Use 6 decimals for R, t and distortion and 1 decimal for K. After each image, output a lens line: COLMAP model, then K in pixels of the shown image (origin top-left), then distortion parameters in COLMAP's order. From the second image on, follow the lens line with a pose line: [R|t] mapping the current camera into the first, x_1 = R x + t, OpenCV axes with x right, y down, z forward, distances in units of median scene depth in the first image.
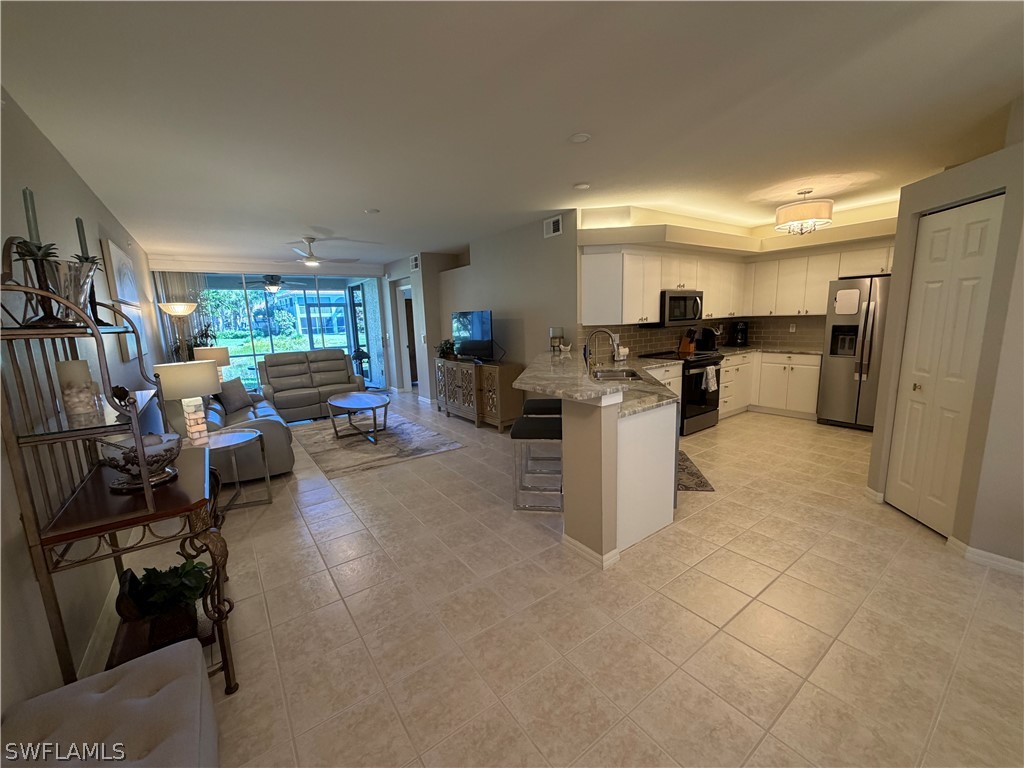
lens RADIAL K [[408.6, 0, 509.4], [0, 408.6, 385.5], [0, 0, 1]] dist [-0.000675, 0.000137]
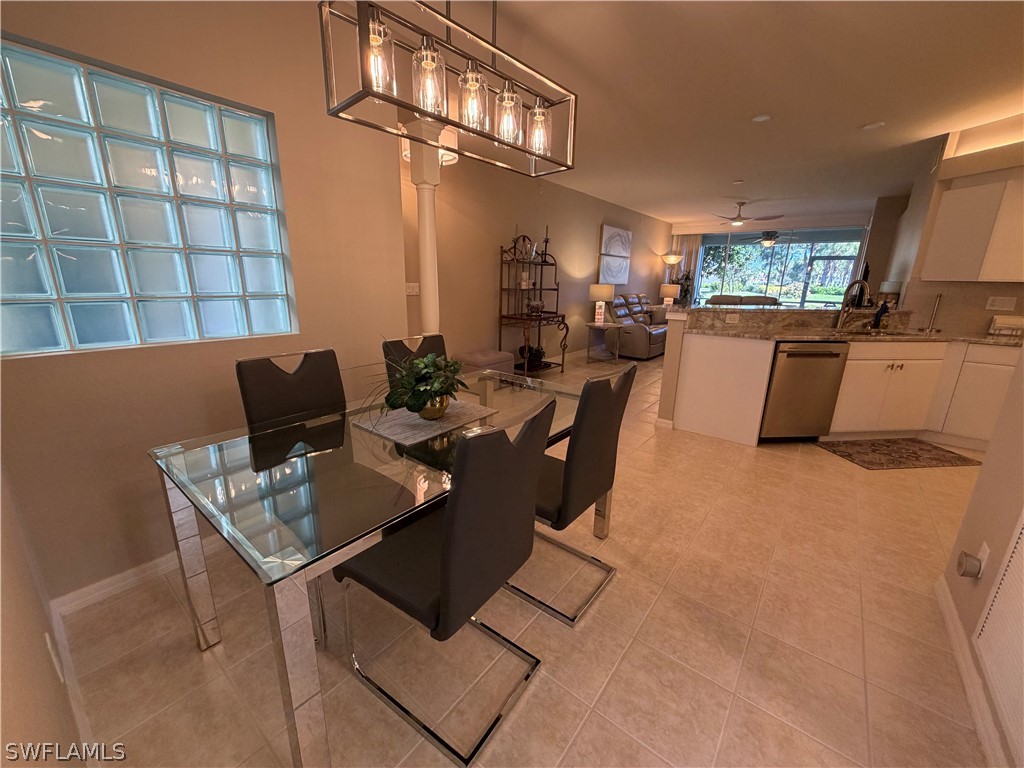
lens RADIAL K [[408.6, 0, 510.0], [0, 408.6, 385.5], [0, 0, 1]] dist [-0.000675, 0.000137]
pose [[0.268390, 0.286317, -0.919777, 0.676765], [-0.188824, 0.951922, 0.241225, 0.011830], [0.944623, 0.108934, 0.309550, -0.017202]]
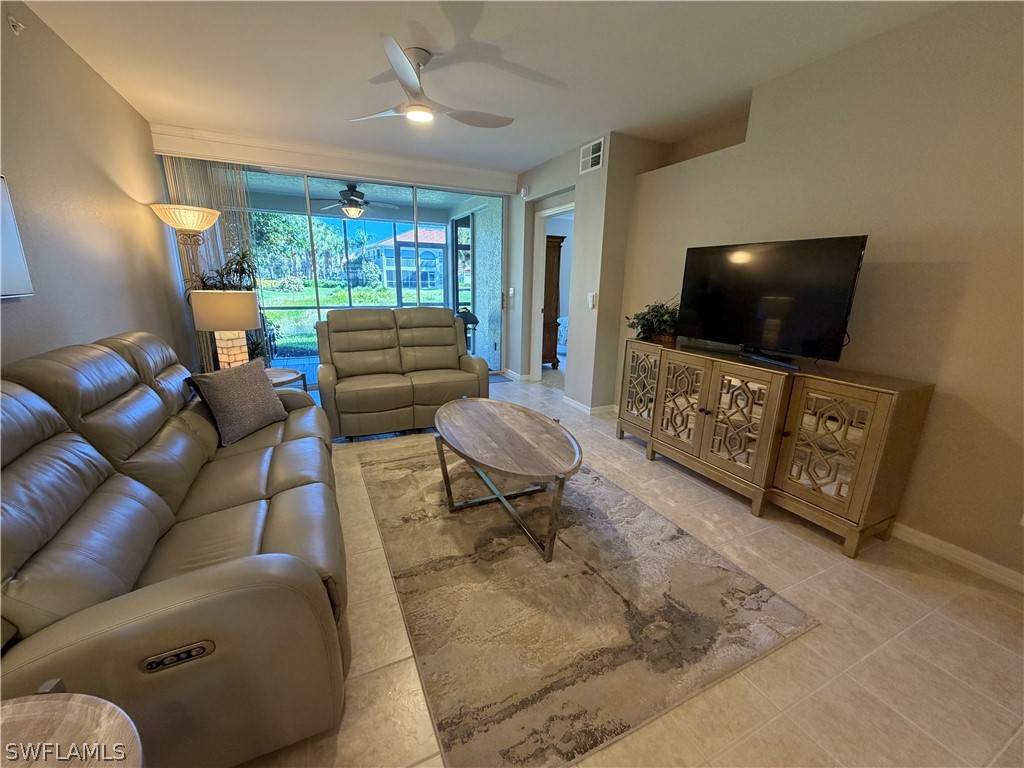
lens RADIAL K [[408.6, 0, 509.3], [0, 408.6, 385.9], [0, 0, 1]] dist [-0.000675, 0.000137]
pose [[0.981579, 0.097621, -0.164236, -0.295407], [-0.082906, 0.992095, 0.094200, -0.055501], [0.172134, -0.078849, 0.981913, 0.574085]]
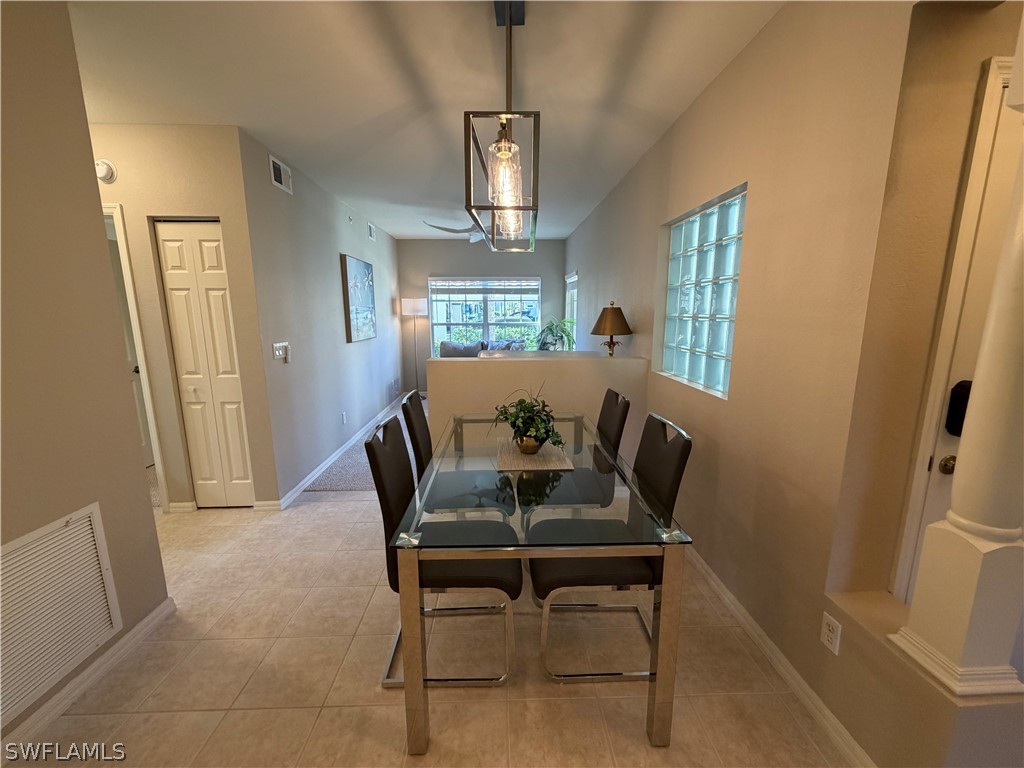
lens RADIAL K [[408.6, 0, 510.6], [0, 408.6, 387.5], [0, 0, 1]] dist [-0.000675, 0.000137]
pose [[-0.826821, -0.063394, 0.558881, 0.190179], [0.127235, 0.946792, 0.295629, -0.050823], [-0.547885, 0.315542, -0.774762, 0.308556]]
